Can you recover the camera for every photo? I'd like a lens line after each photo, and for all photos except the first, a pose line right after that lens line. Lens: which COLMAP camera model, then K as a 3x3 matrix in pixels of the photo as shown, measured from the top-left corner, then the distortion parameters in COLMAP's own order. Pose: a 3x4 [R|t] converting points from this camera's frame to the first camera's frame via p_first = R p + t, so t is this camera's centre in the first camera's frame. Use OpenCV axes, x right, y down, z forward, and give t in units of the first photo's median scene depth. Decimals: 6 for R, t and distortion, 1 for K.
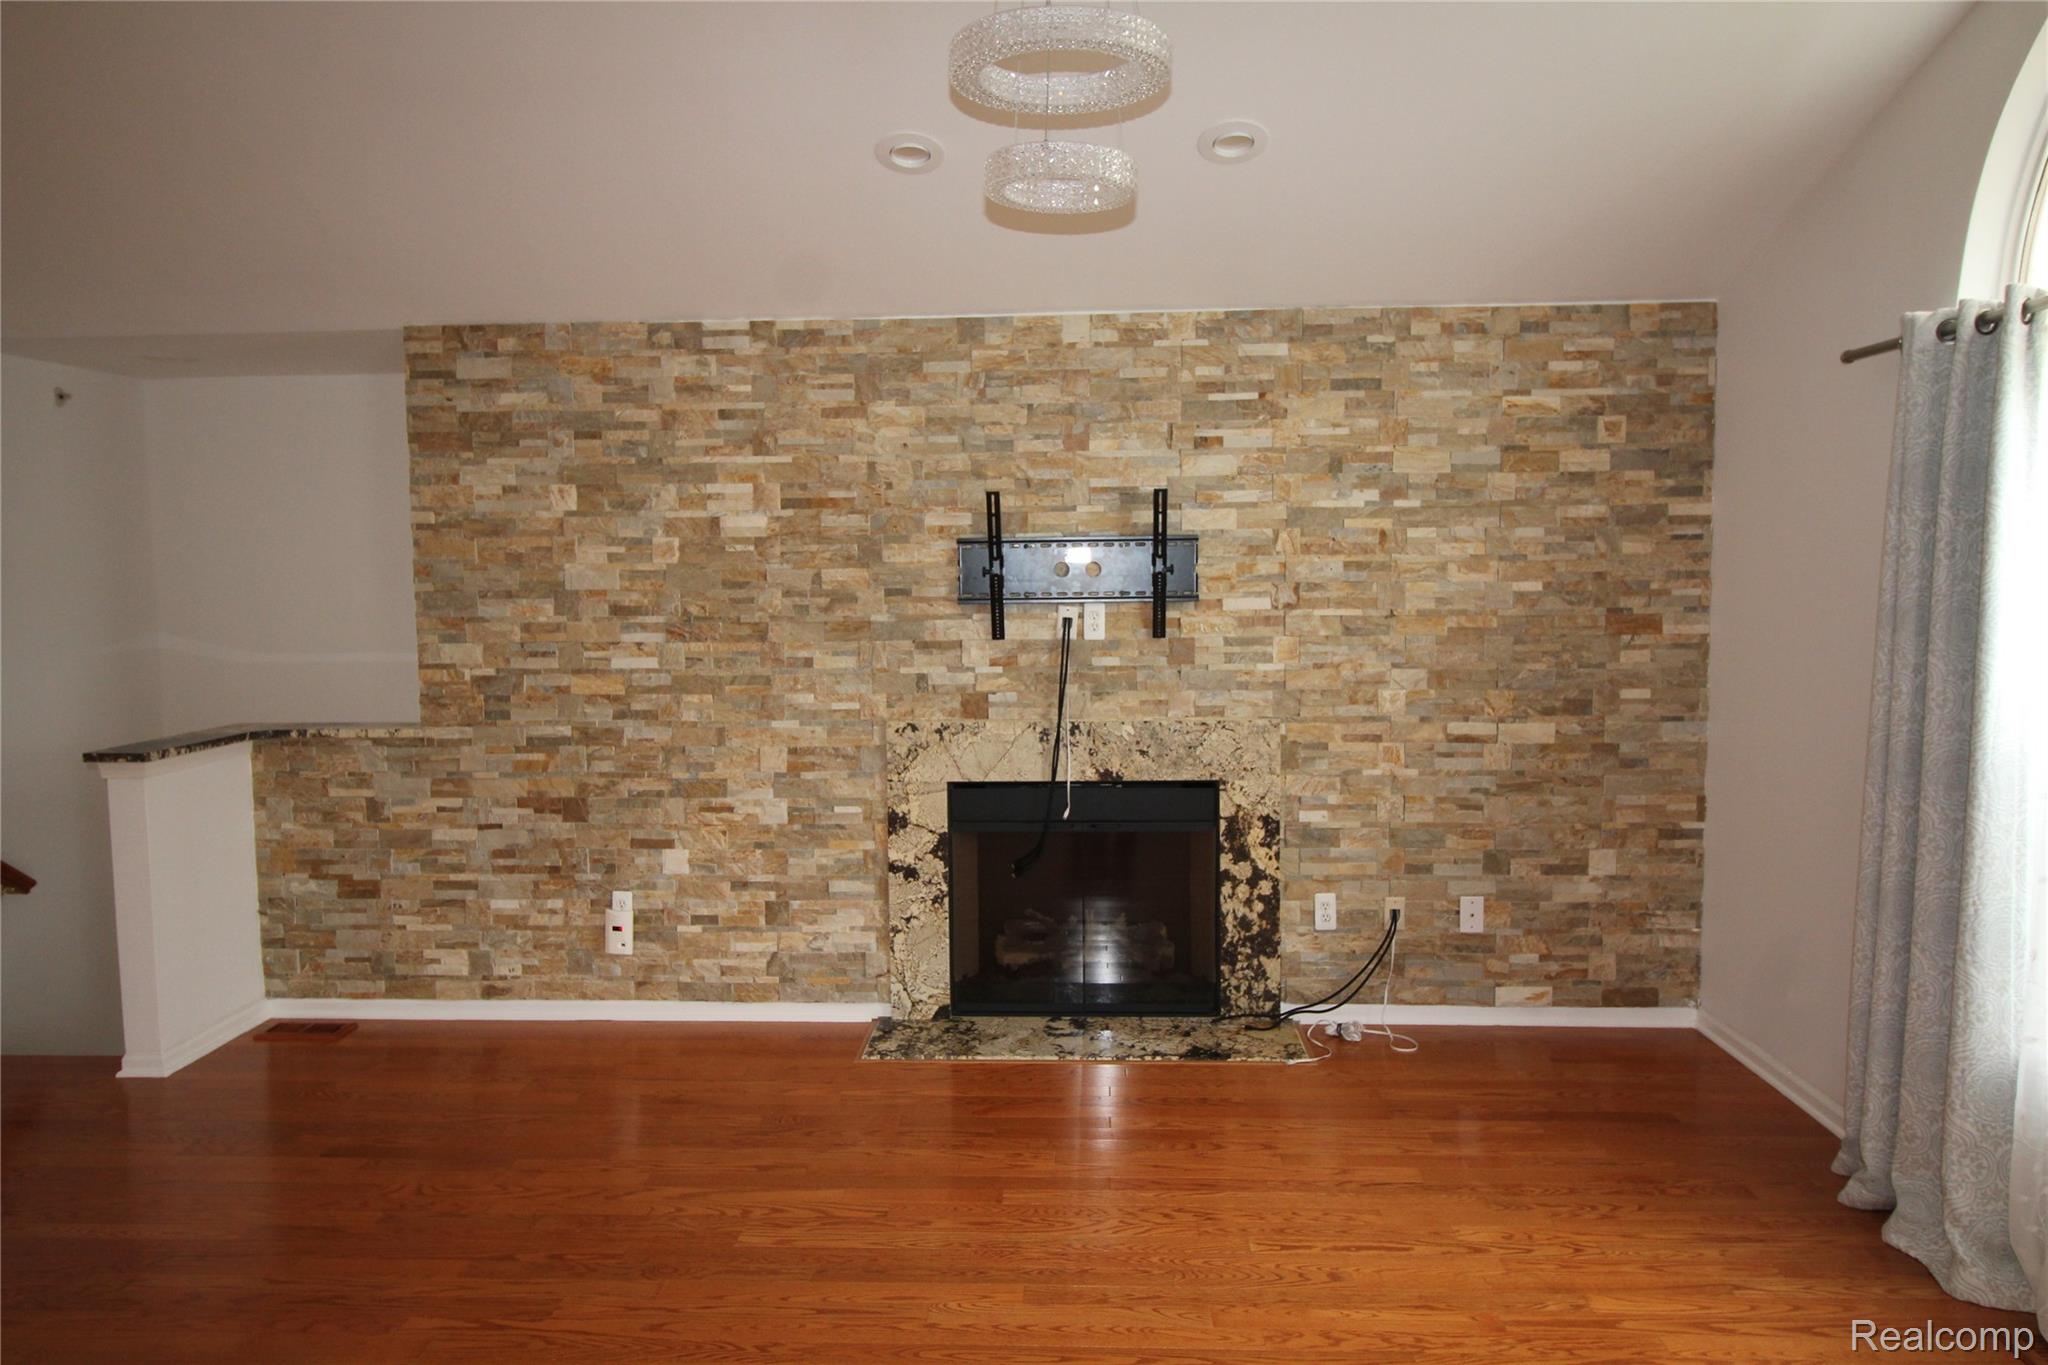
lens RADIAL K [[1351.6, 0, 1026.2], [0, 1351.6, 662.6], [0, 0, 1]] dist [0.011931, -0.013848]
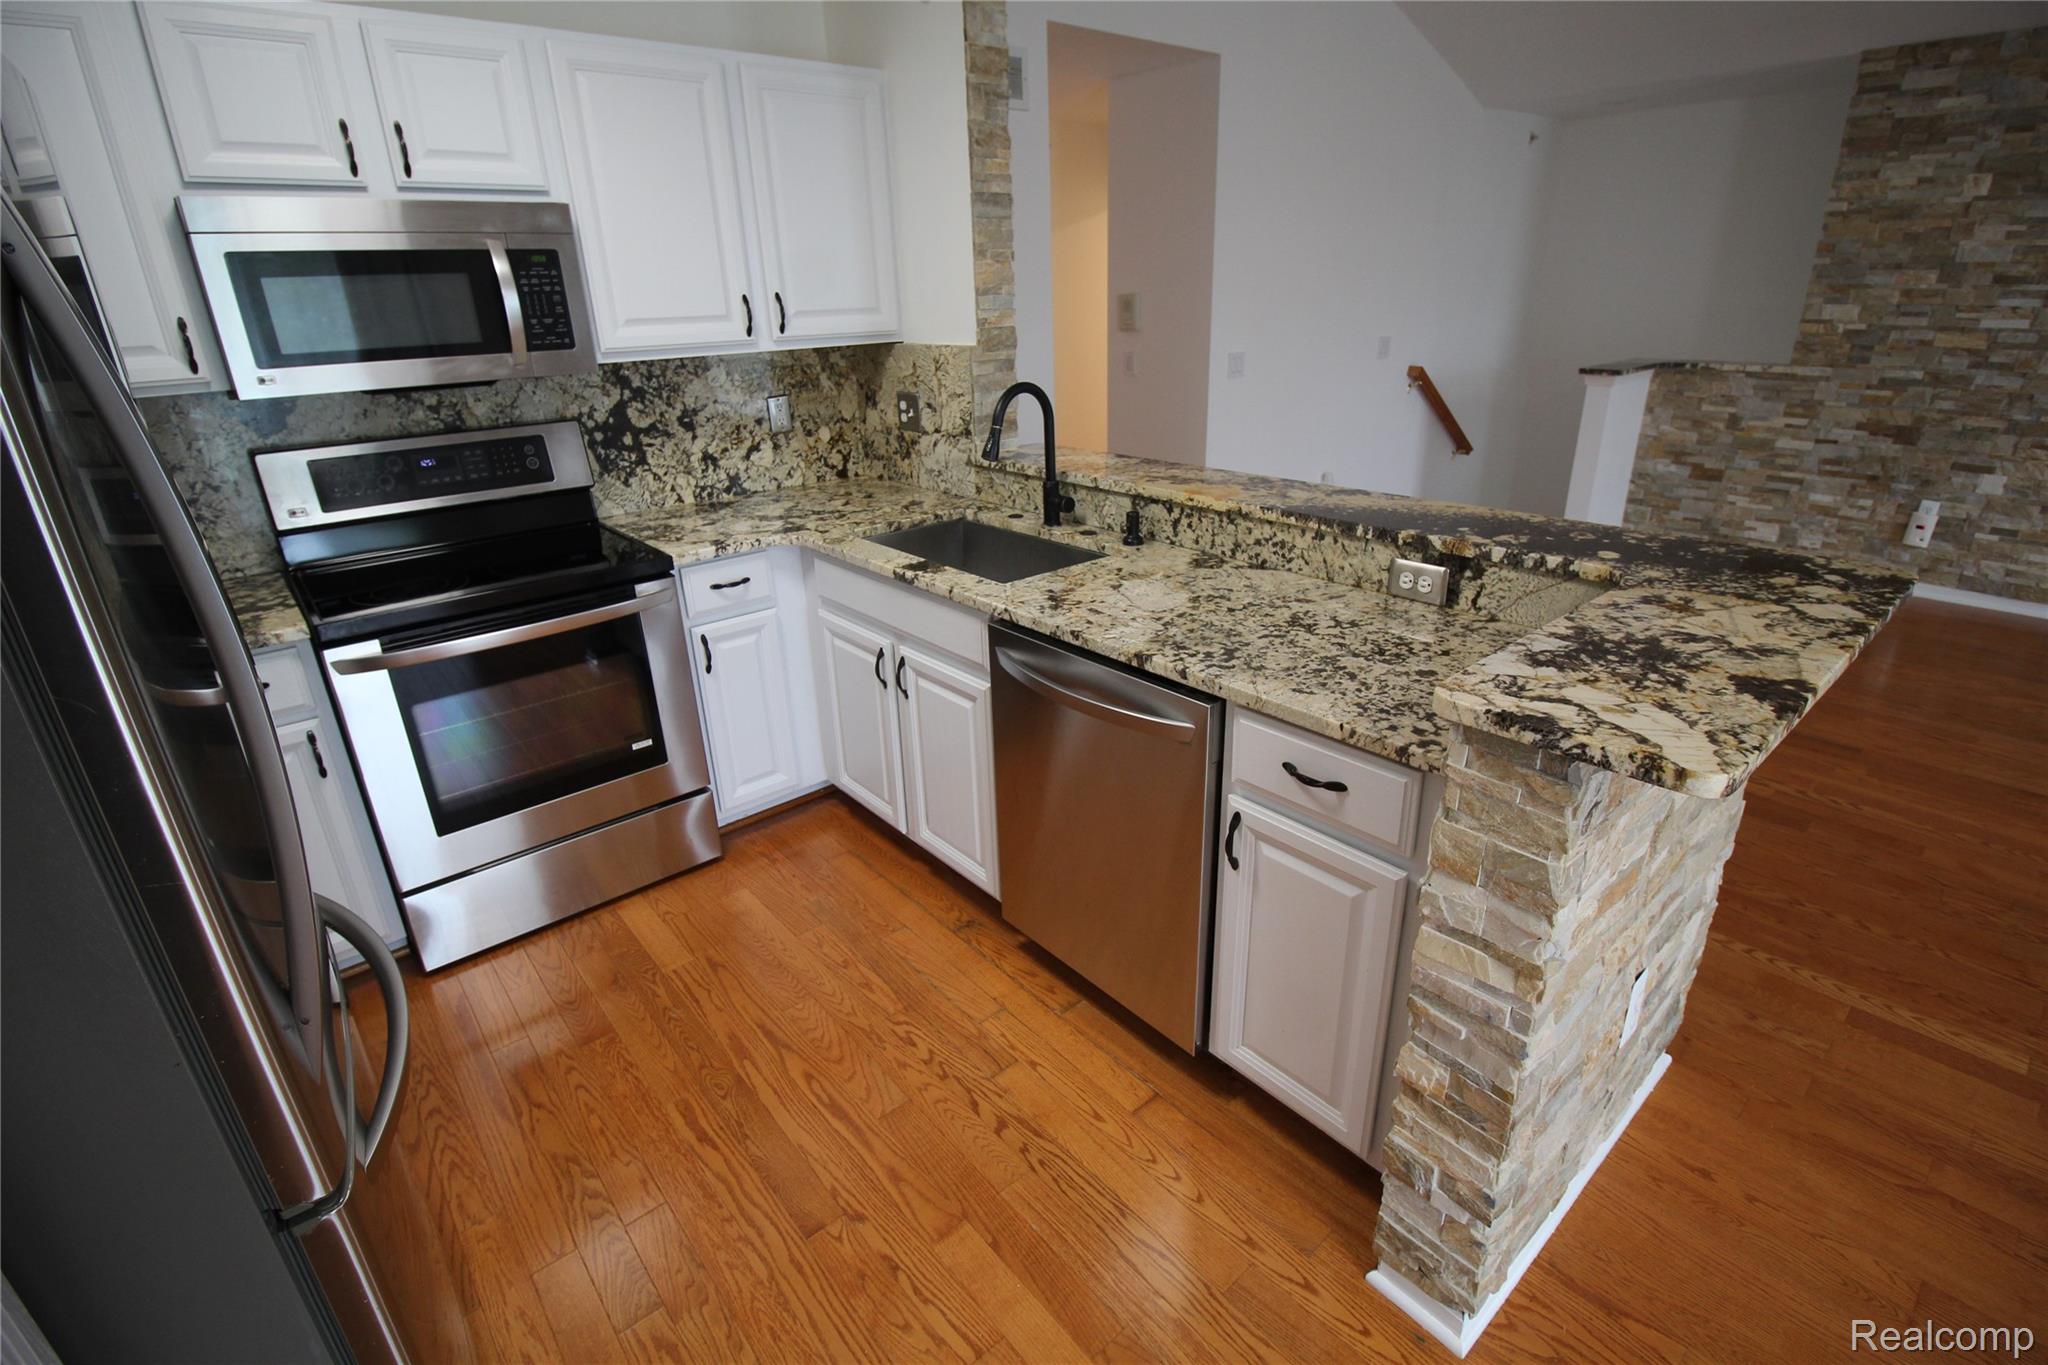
lens RADIAL K [[946.6, 0, 1025.2], [0, 946.6, 667.7], [0, 0, 1]] dist [-0.001119, -0.011685]
pose [[0.683446, 0.261827, -0.681431, -0.243048], [-0.029594, 0.942636, 0.332509, 0.043164], [0.729401, -0.207086, 0.651989, -0.316458]]
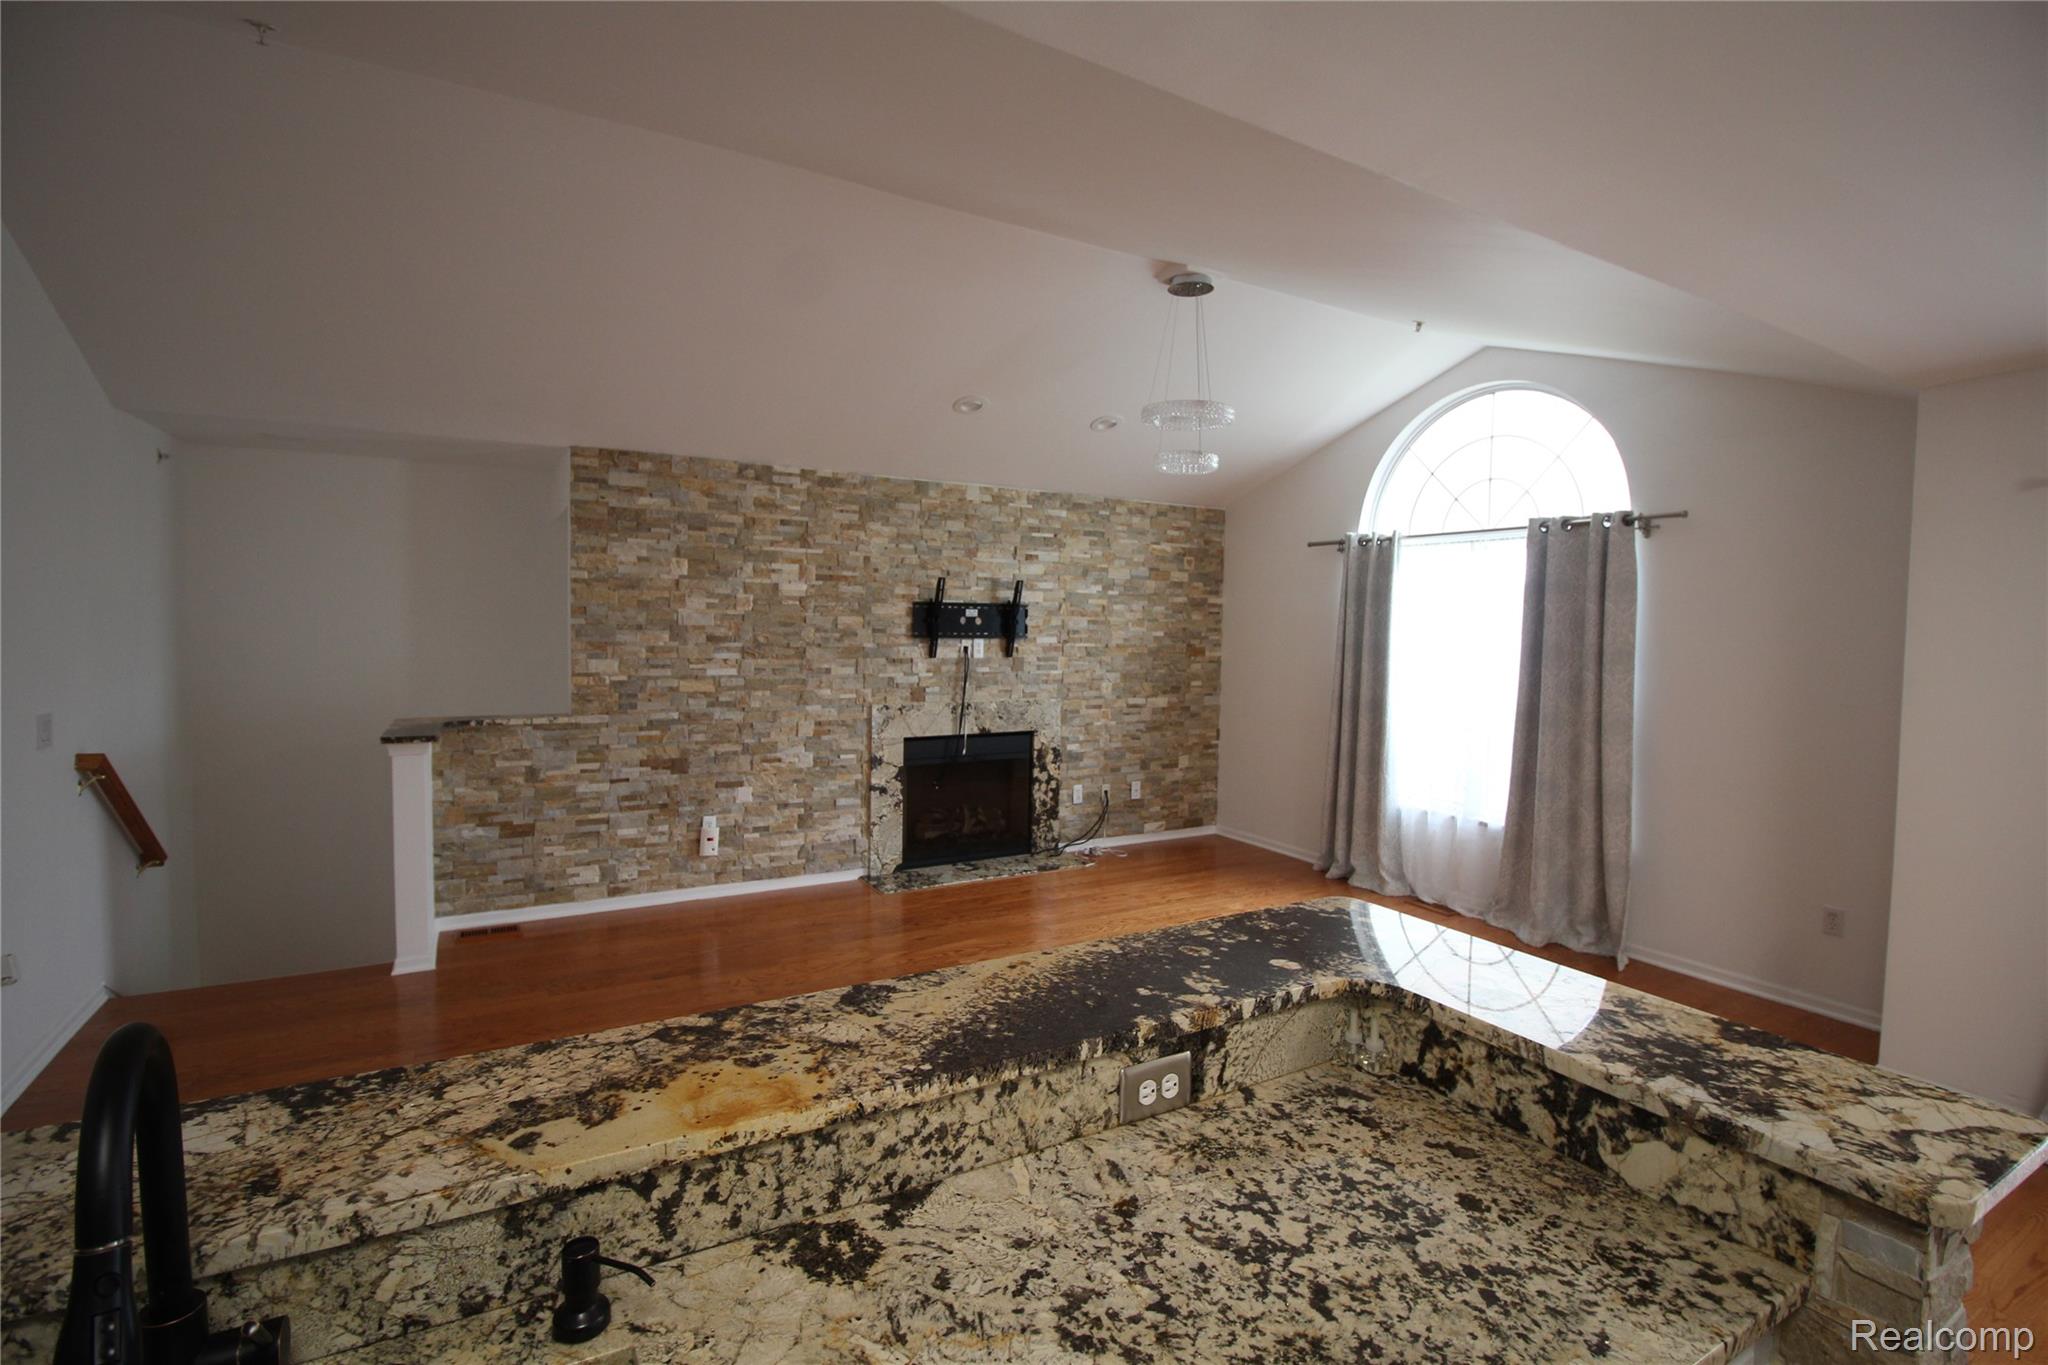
lens RADIAL K [[946.6, 0, 1026.0], [0, 946.6, 665.2], [0, 0, 1]] dist [-0.001119, -0.011685]
pose [[0.839656, -0.000495, 0.543118, -0.604393], [0.011766, 0.999781, -0.017280, 0.016385], [-0.542991, 0.020899, 0.839478, -0.138215]]
